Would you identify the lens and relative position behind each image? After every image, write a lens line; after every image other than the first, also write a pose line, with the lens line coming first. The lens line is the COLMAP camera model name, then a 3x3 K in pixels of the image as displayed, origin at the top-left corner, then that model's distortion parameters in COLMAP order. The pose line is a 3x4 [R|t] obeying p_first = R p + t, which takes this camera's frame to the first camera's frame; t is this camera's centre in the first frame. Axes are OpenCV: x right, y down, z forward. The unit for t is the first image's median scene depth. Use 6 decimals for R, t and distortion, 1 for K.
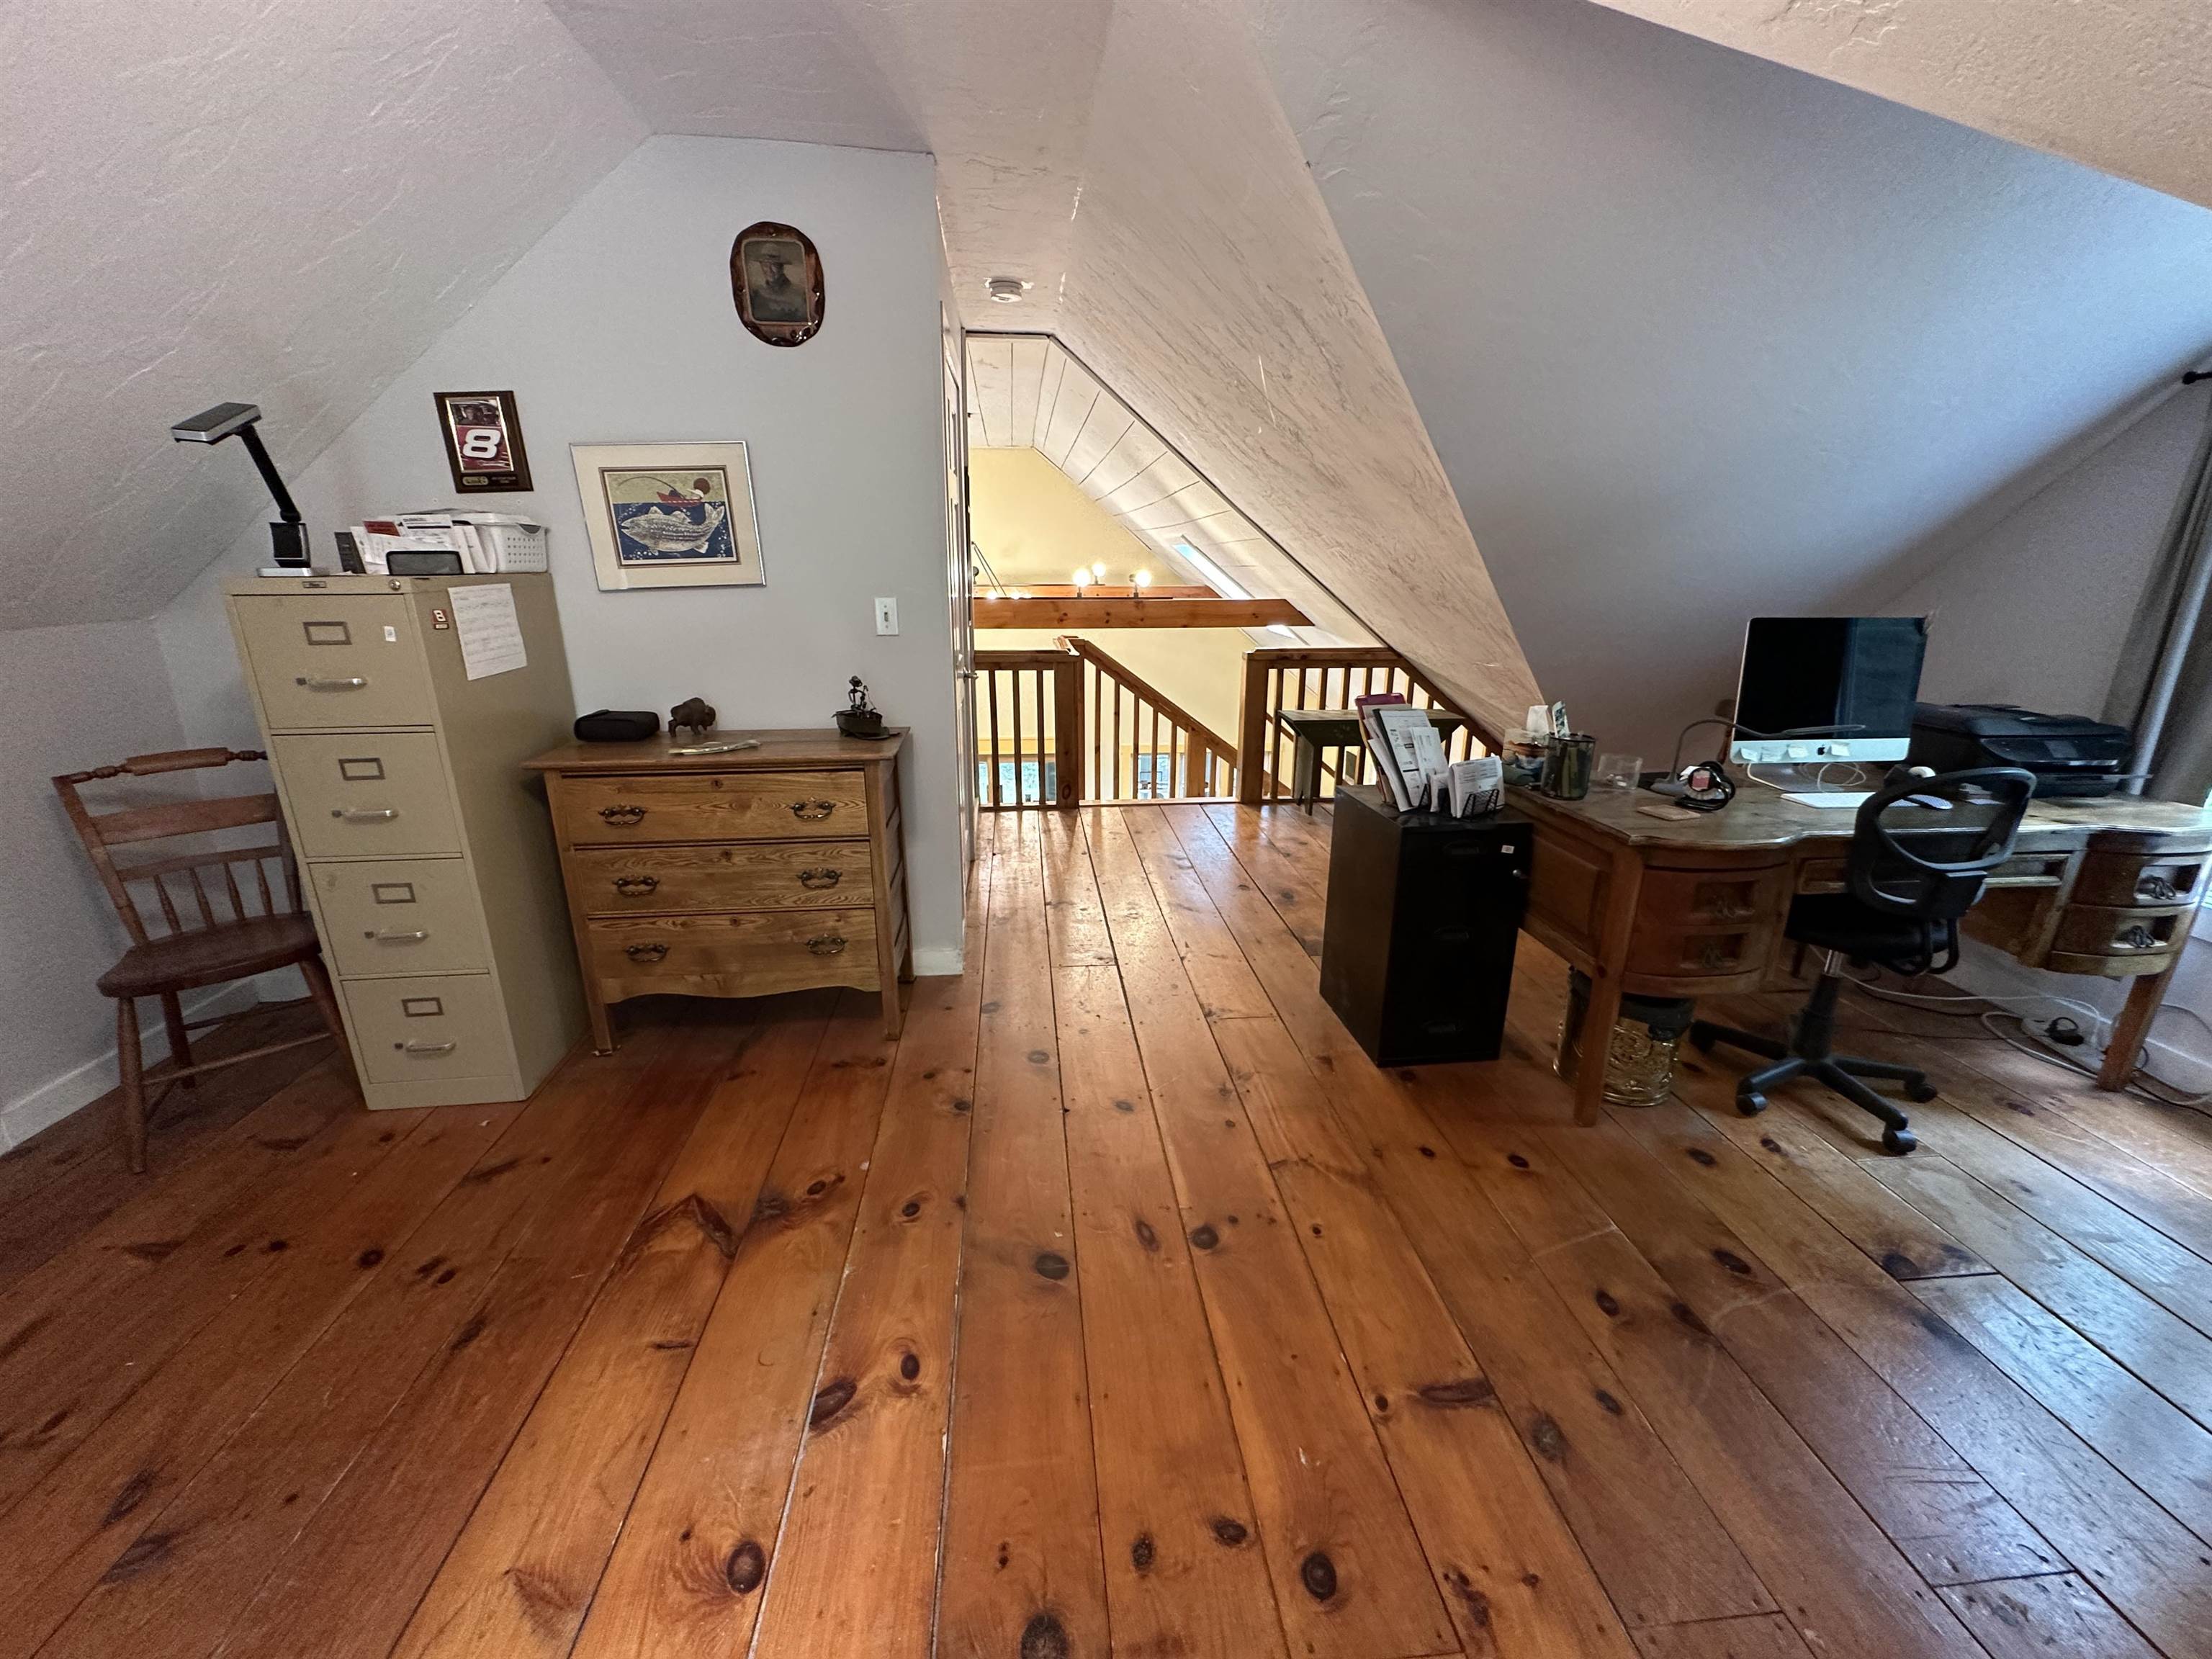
lens RADIAL K [[878.7, 0, 1108.5], [0, 878.7, 830.2], [0, 0, 1]] dist [-0.003656, 0.000848]
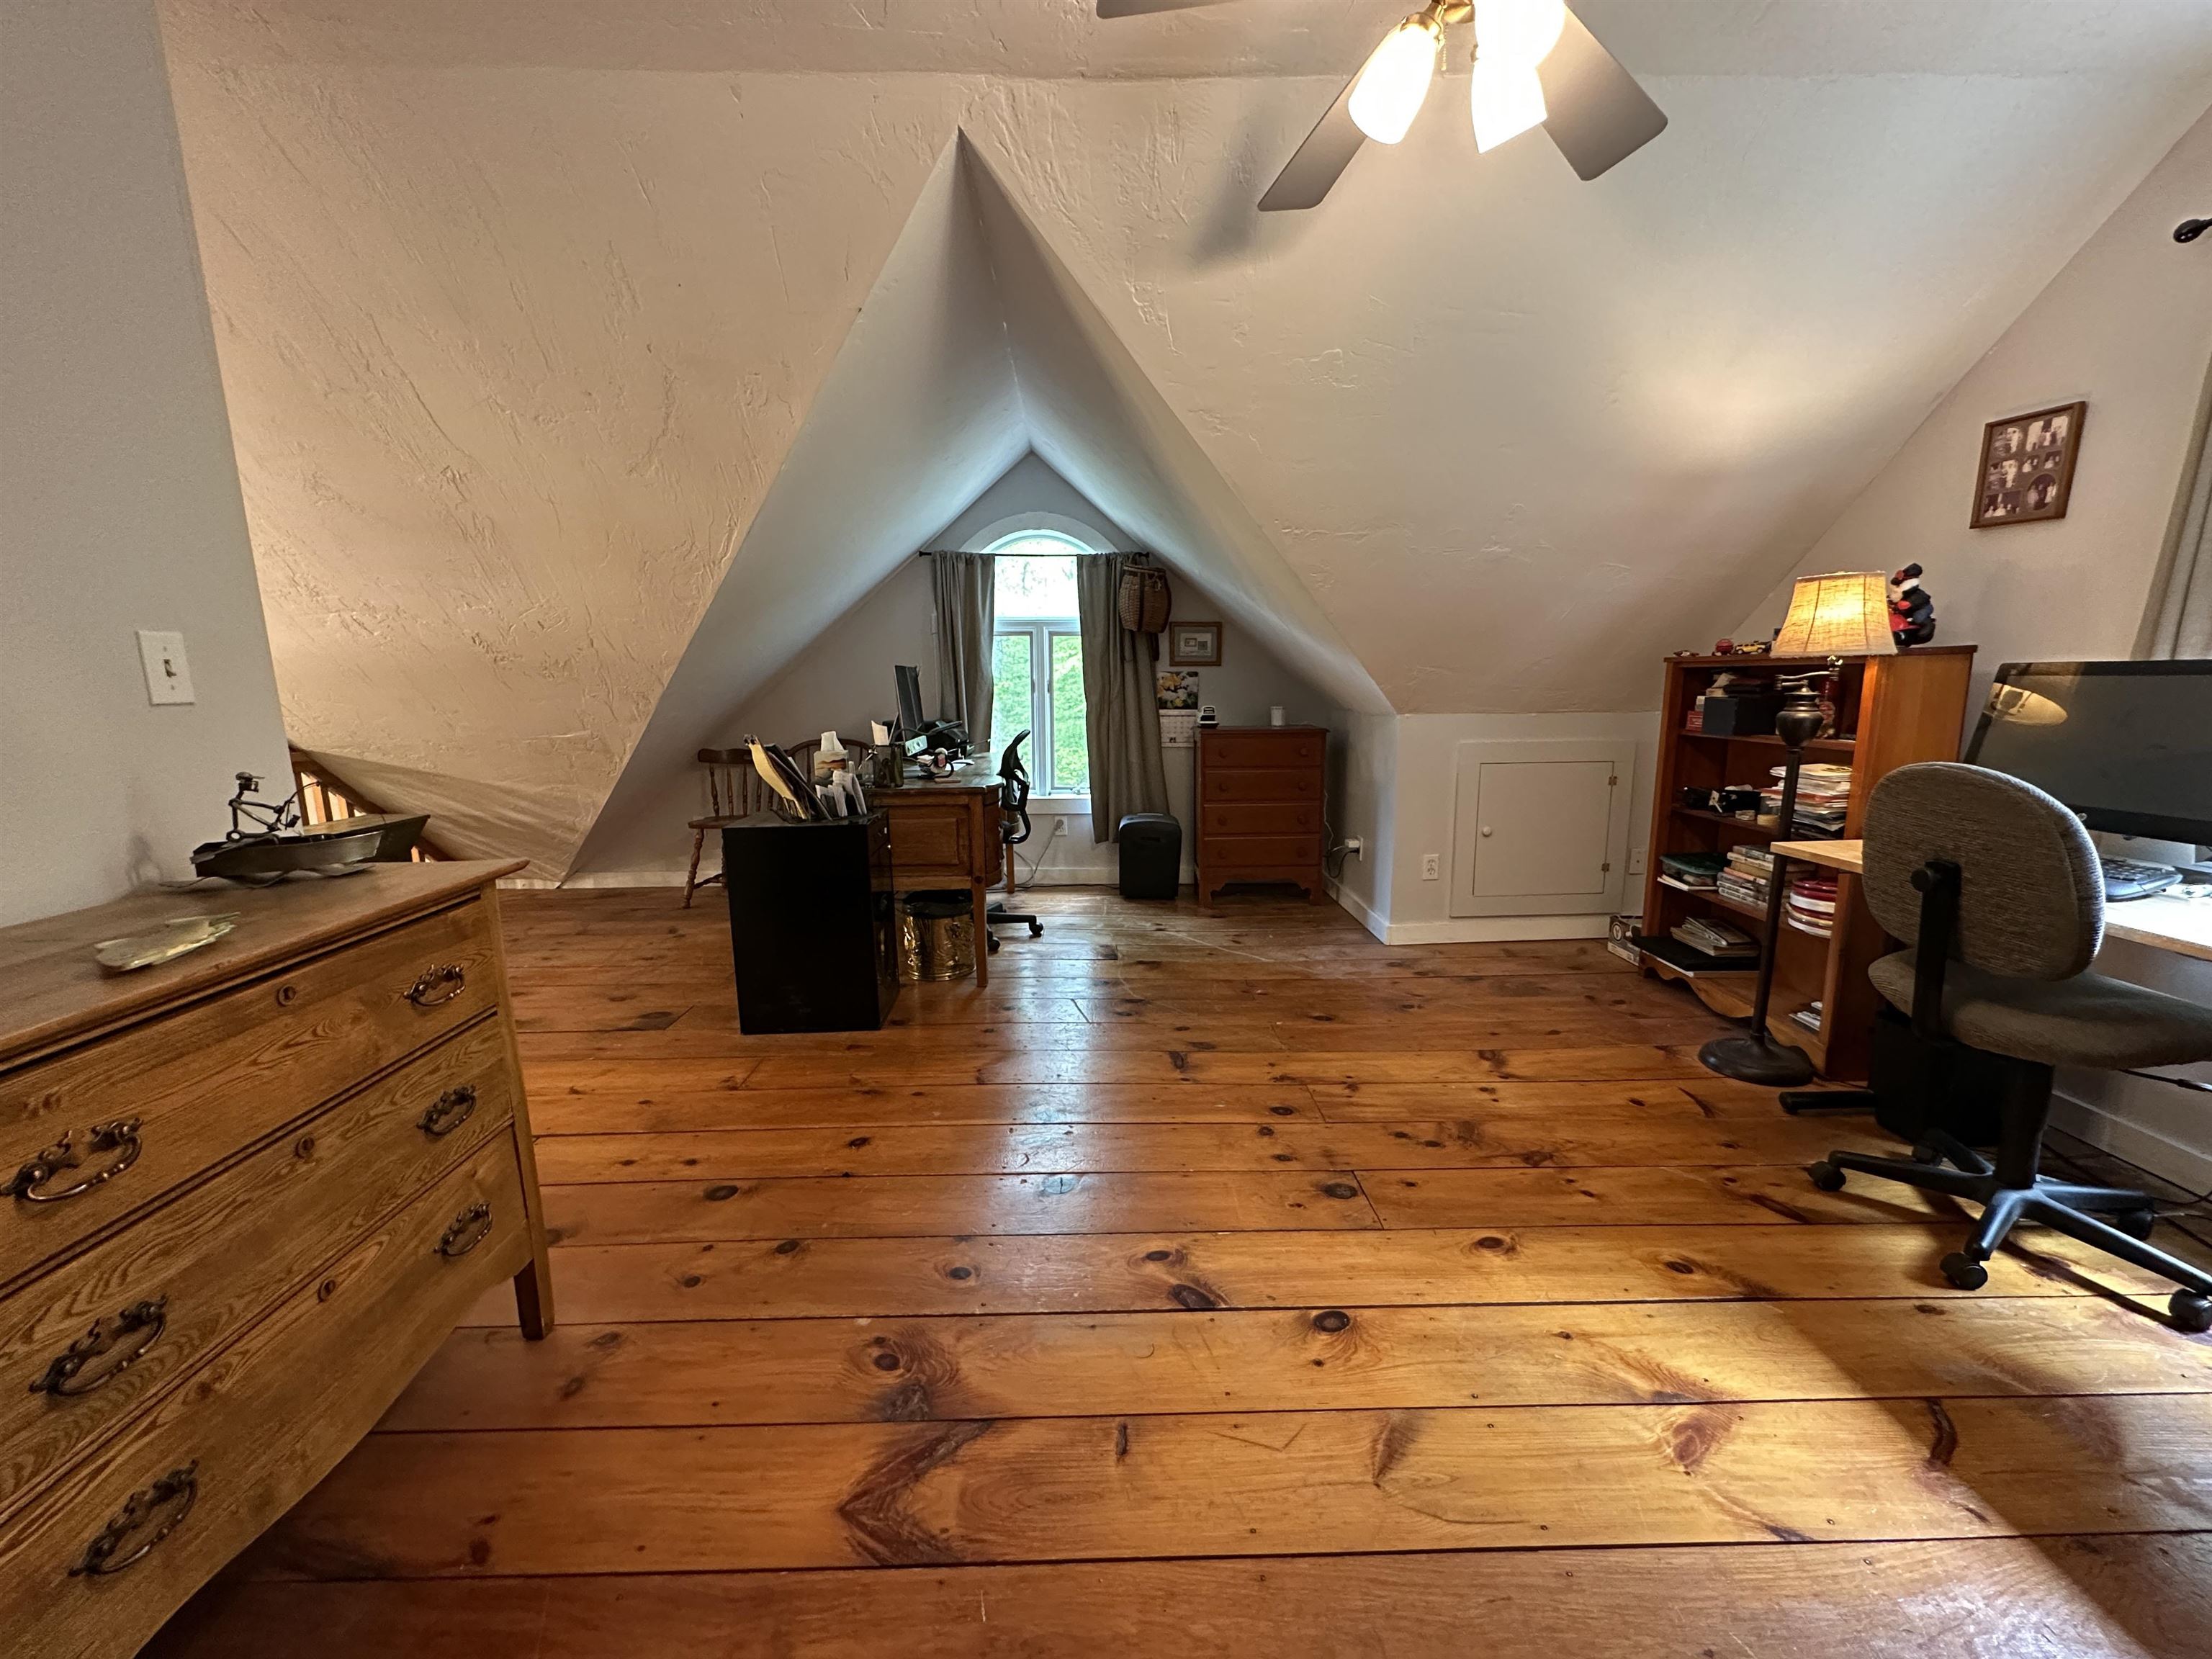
lens RADIAL K [[878.7, 0, 1116.2], [0, 878.7, 828.1], [0, 0, 1]] dist [-0.003656, 0.000848]
pose [[0.073662, -0.176017, 0.981627, -0.973791], [0.305914, 0.940837, 0.145747, -0.078537], [-0.949205, 0.289558, 0.123150, 0.576203]]
